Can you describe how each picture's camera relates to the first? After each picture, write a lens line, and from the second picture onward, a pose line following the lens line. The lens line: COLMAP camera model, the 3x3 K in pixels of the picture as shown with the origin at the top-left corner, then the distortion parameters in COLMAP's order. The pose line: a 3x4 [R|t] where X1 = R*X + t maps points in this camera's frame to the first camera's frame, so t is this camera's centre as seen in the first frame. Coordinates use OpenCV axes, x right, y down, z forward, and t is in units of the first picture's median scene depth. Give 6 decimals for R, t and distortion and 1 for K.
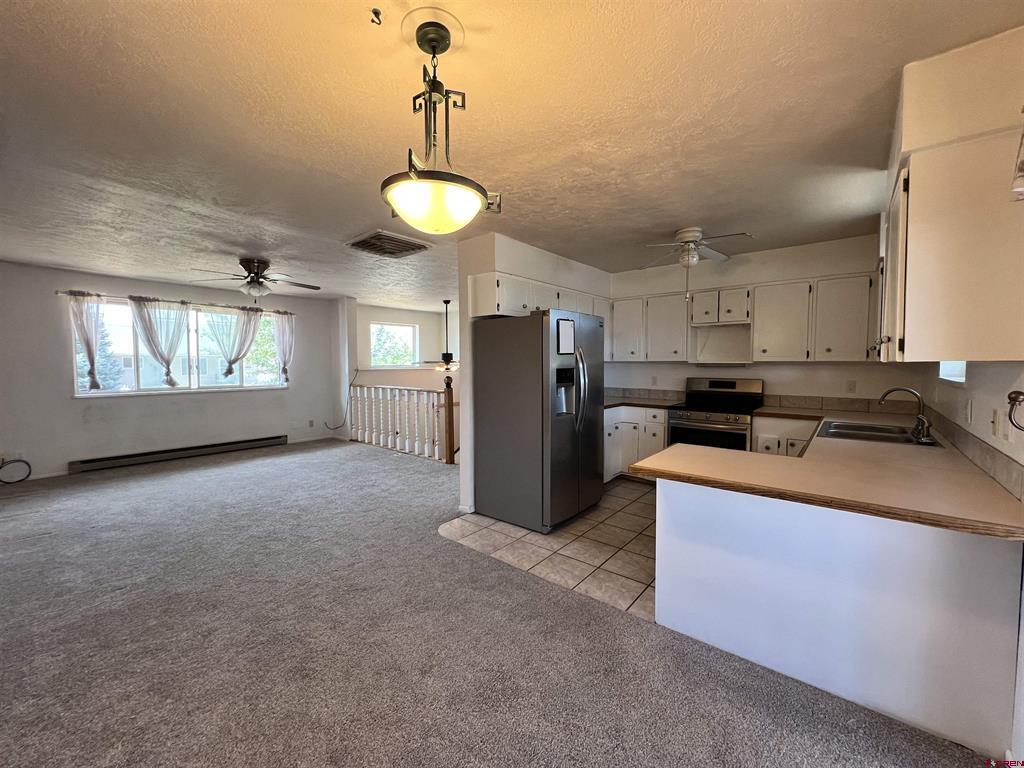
lens RADIAL K [[410.7, 0, 510.2], [0, 410.7, 381.4], [0, 0, 1]] dist [0.002140, -0.000063]
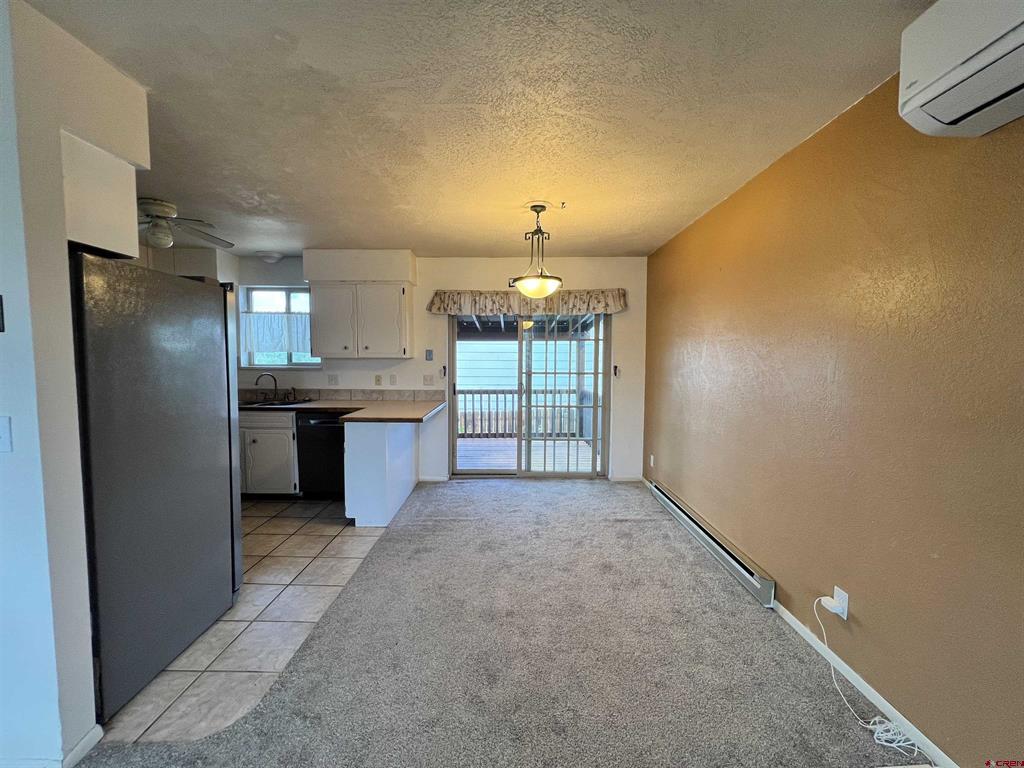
lens RADIAL K [[410.7, 0, 509.8], [0, 410.7, 381.7], [0, 0, 1]] dist [0.002140, -0.000063]
pose [[-0.642574, -0.051530, 0.764489, -0.759788], [0.029826, 0.995298, 0.092157, -0.059455], [-0.765643, 0.082019, -0.638016, 1.091814]]
